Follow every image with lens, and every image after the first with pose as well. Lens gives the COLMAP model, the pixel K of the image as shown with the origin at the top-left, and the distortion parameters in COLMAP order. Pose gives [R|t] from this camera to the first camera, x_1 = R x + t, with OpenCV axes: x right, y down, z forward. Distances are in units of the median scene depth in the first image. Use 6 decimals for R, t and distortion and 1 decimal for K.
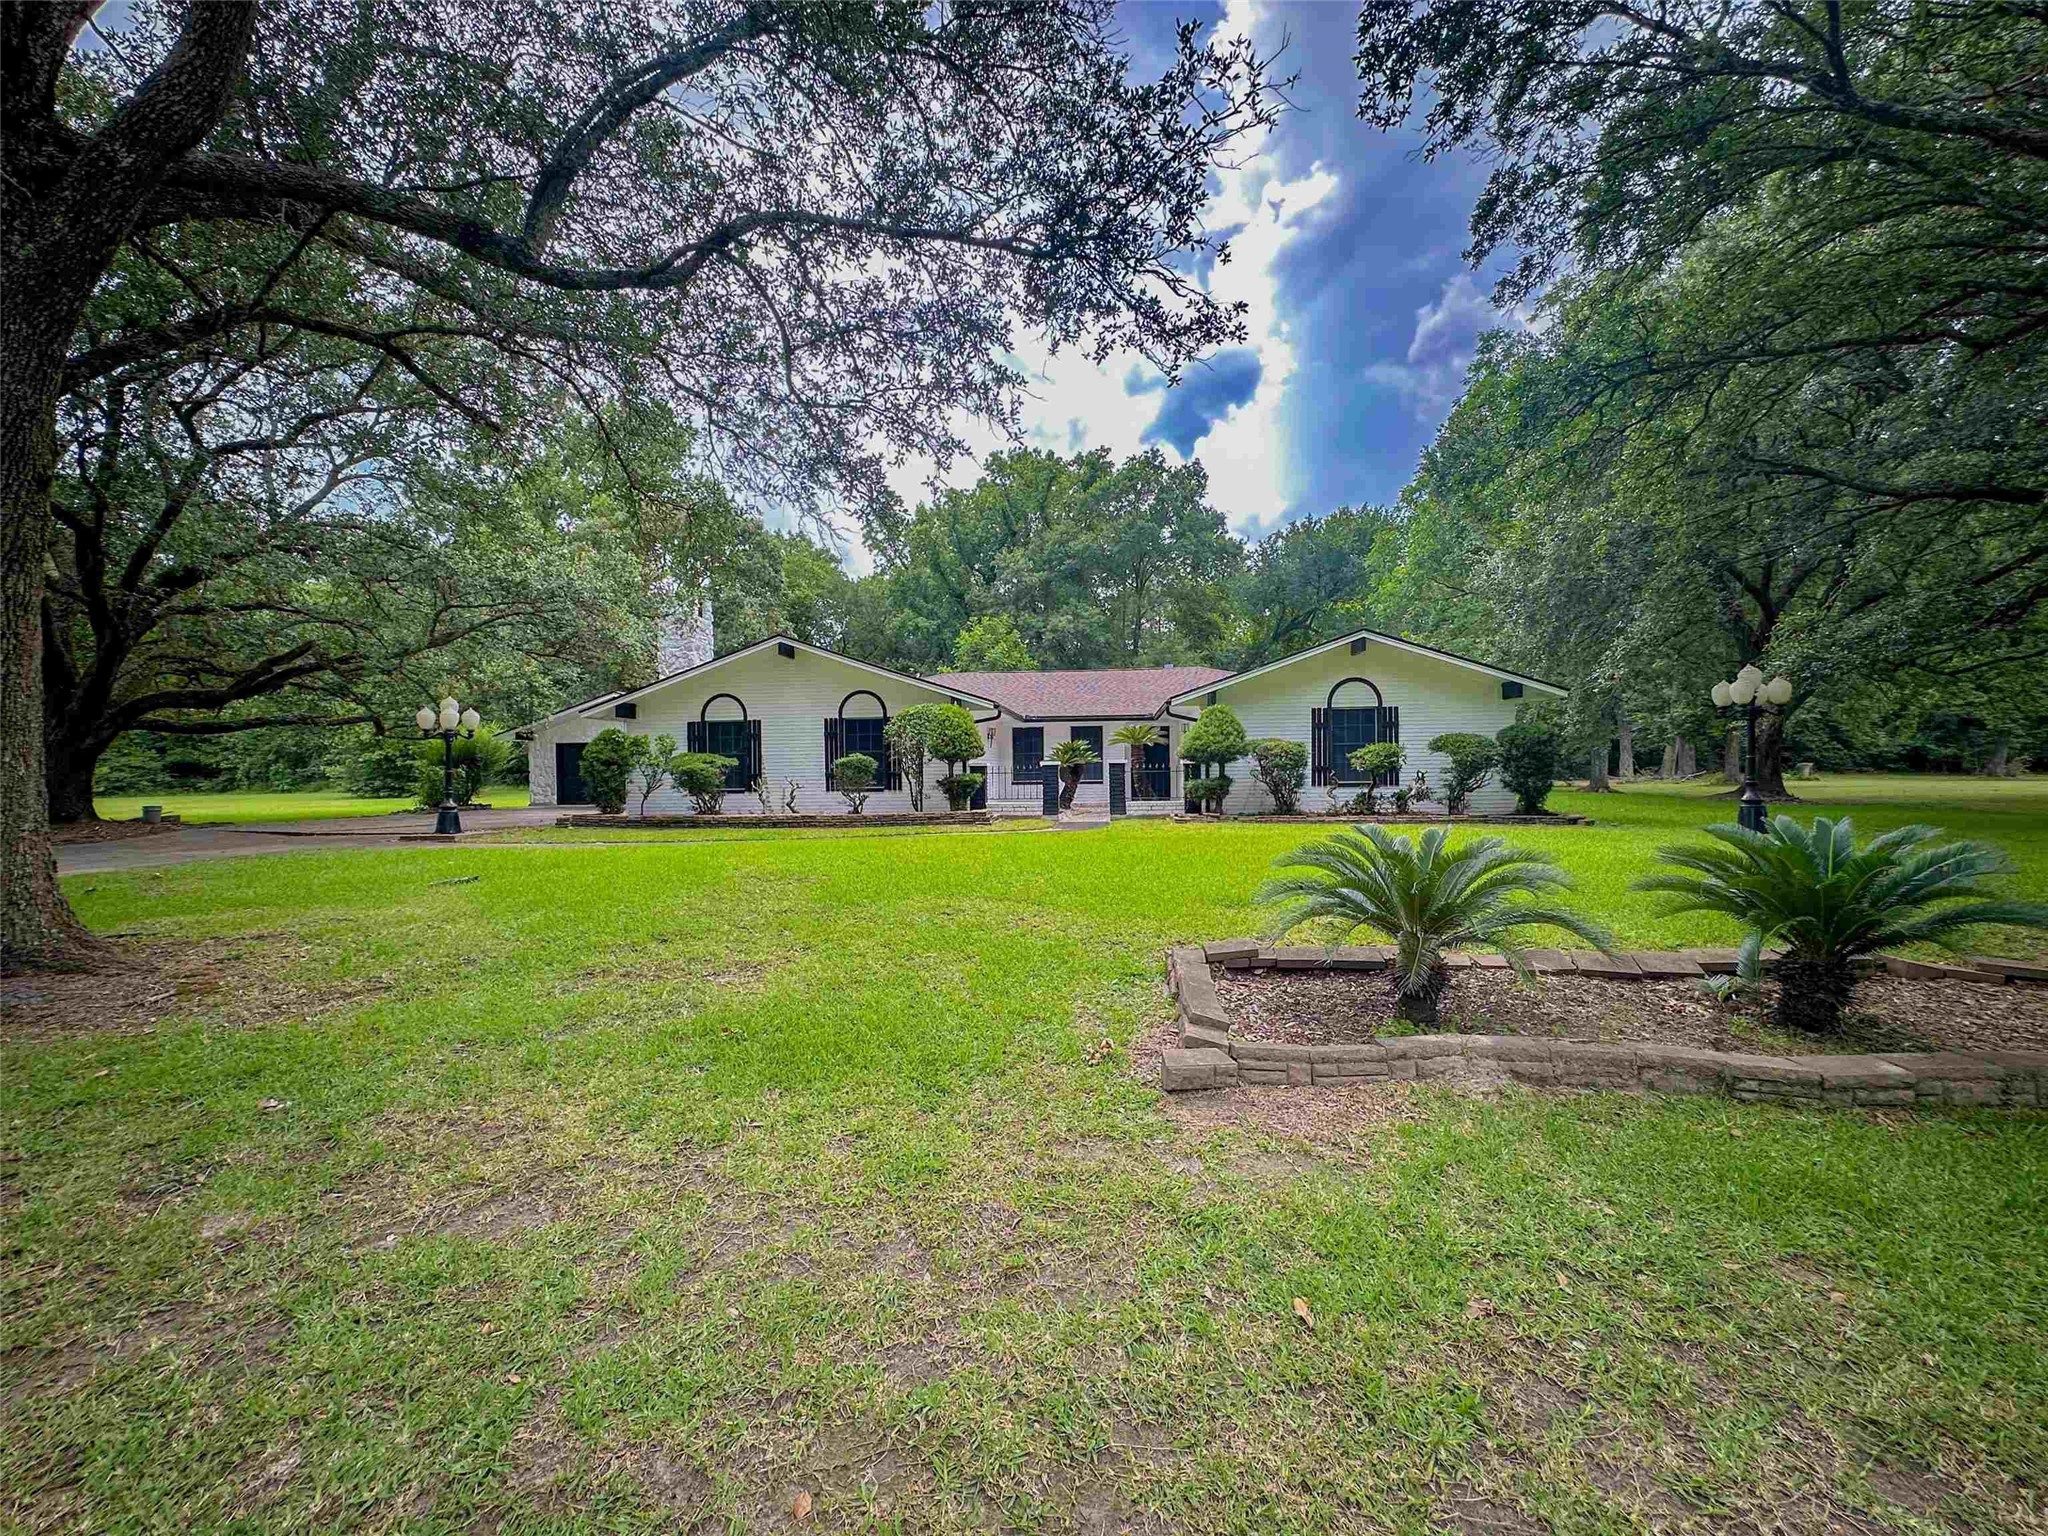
lens RADIAL K [[822.1, 0, 1023.9], [0, 822.1, 771.8], [0, 0, 1]] dist [-0.001846, 0.000481]
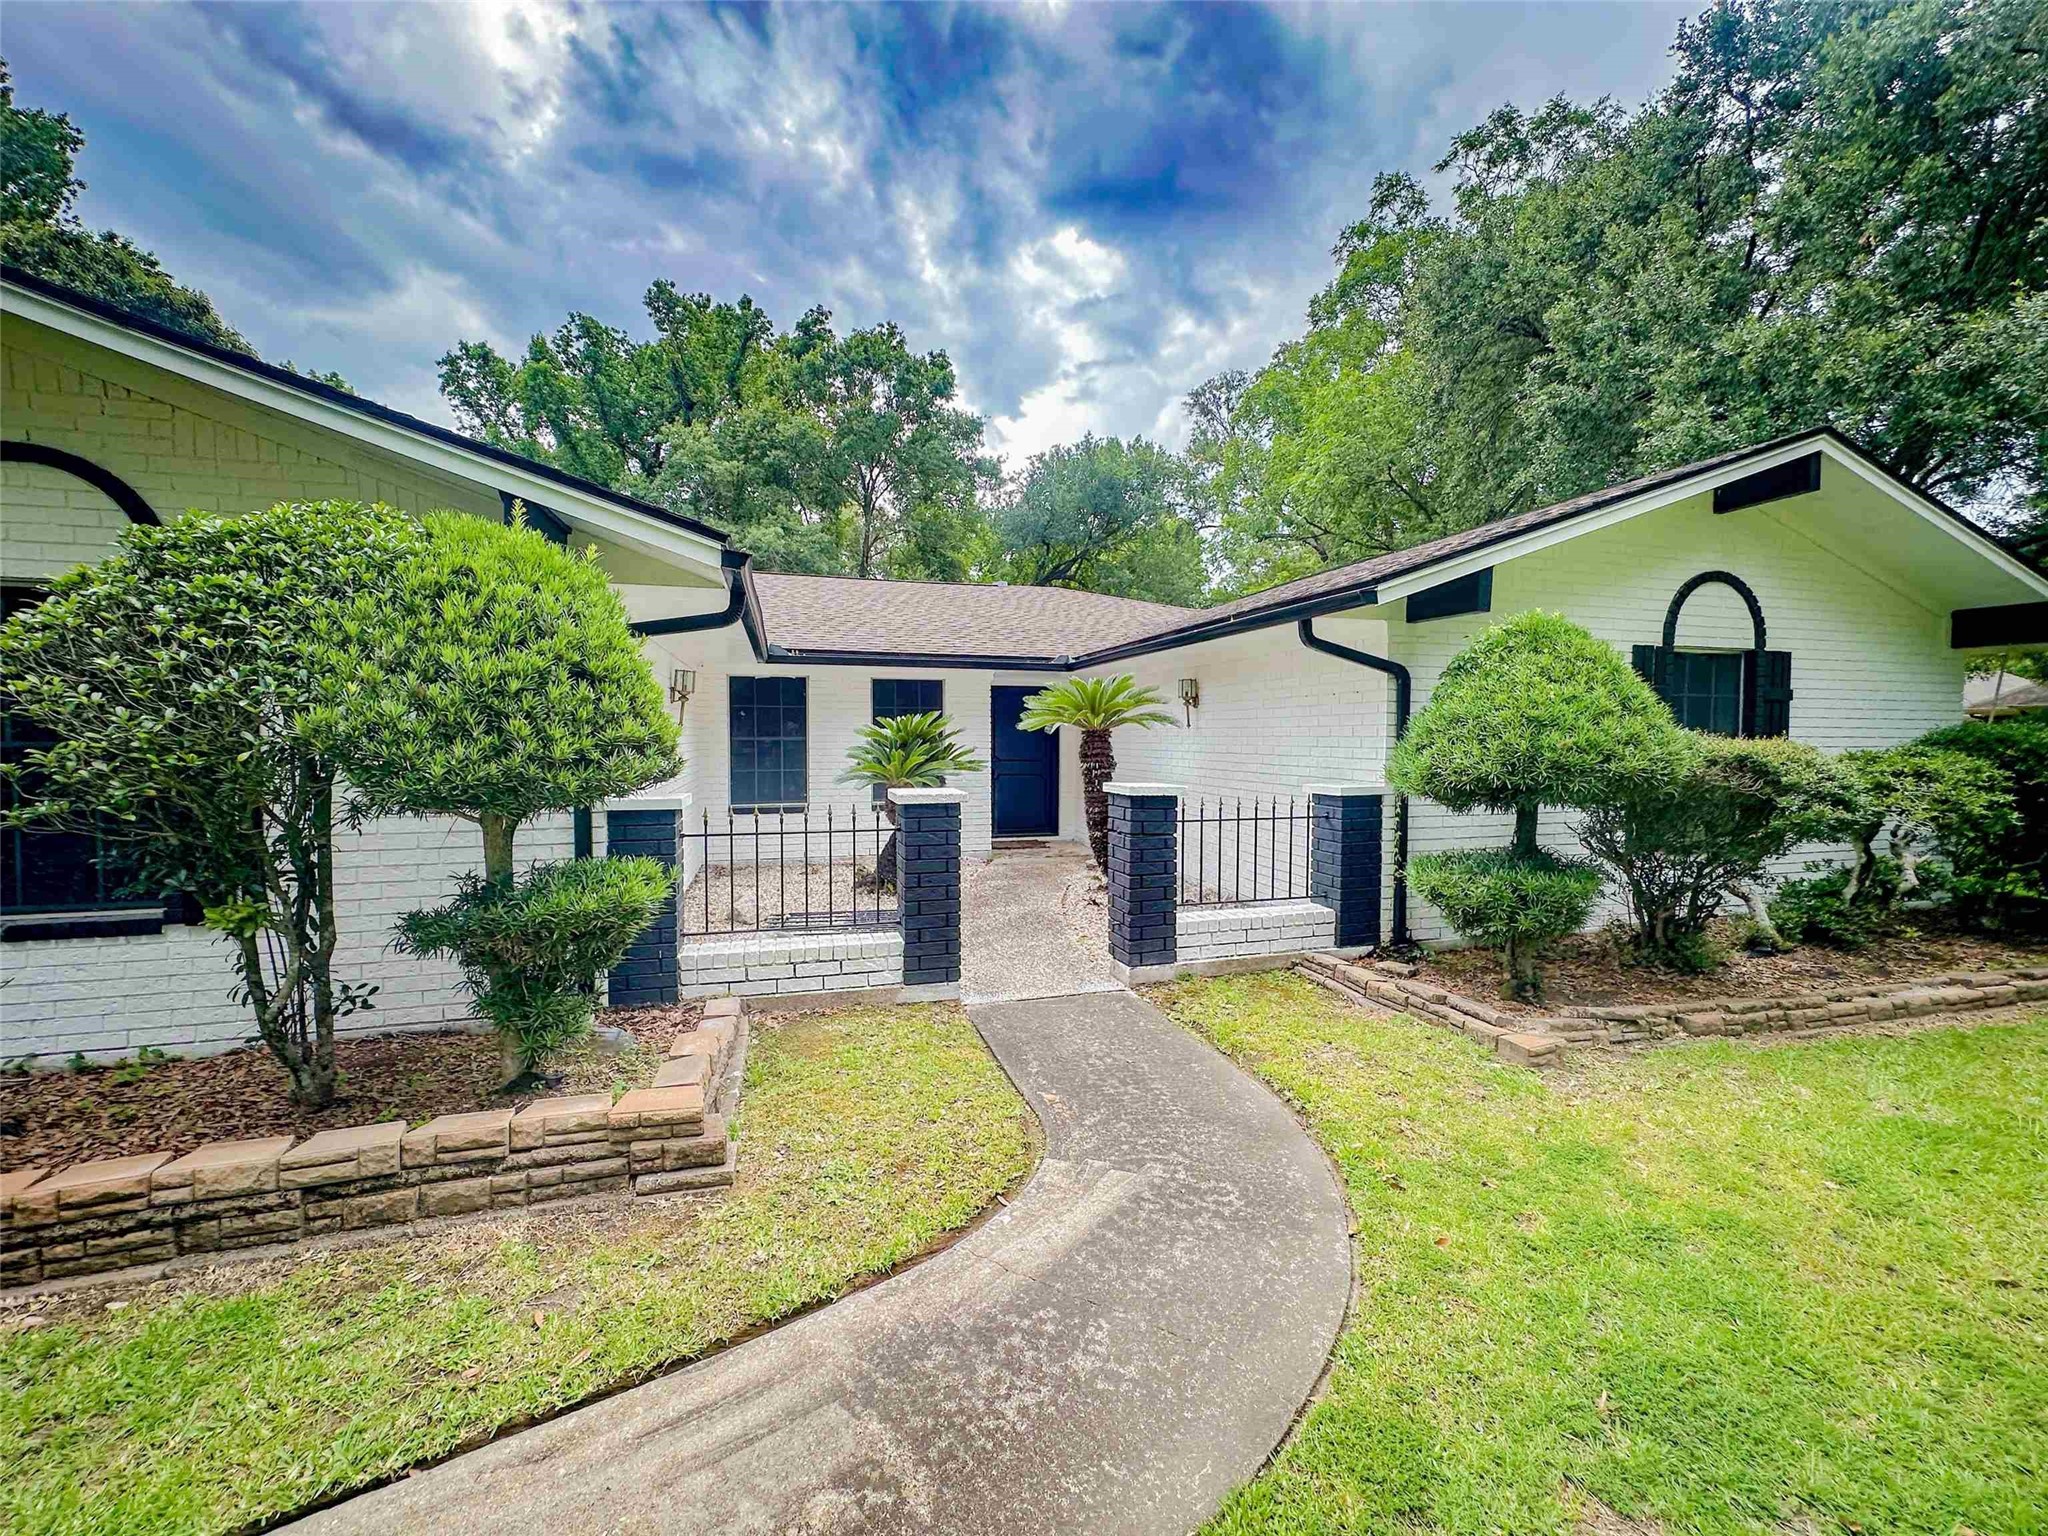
lens RADIAL K [[822.1, 0, 1034.7], [0, 822.1, 751.3], [0, 0, 1]] dist [-0.001846, 0.000481]
pose [[0.920733, 0.003816, 0.390174, -0.035958], [-0.012142, 0.999748, 0.018875, -0.025045], [-0.390003, -0.022116, 0.920548, 0.592759]]
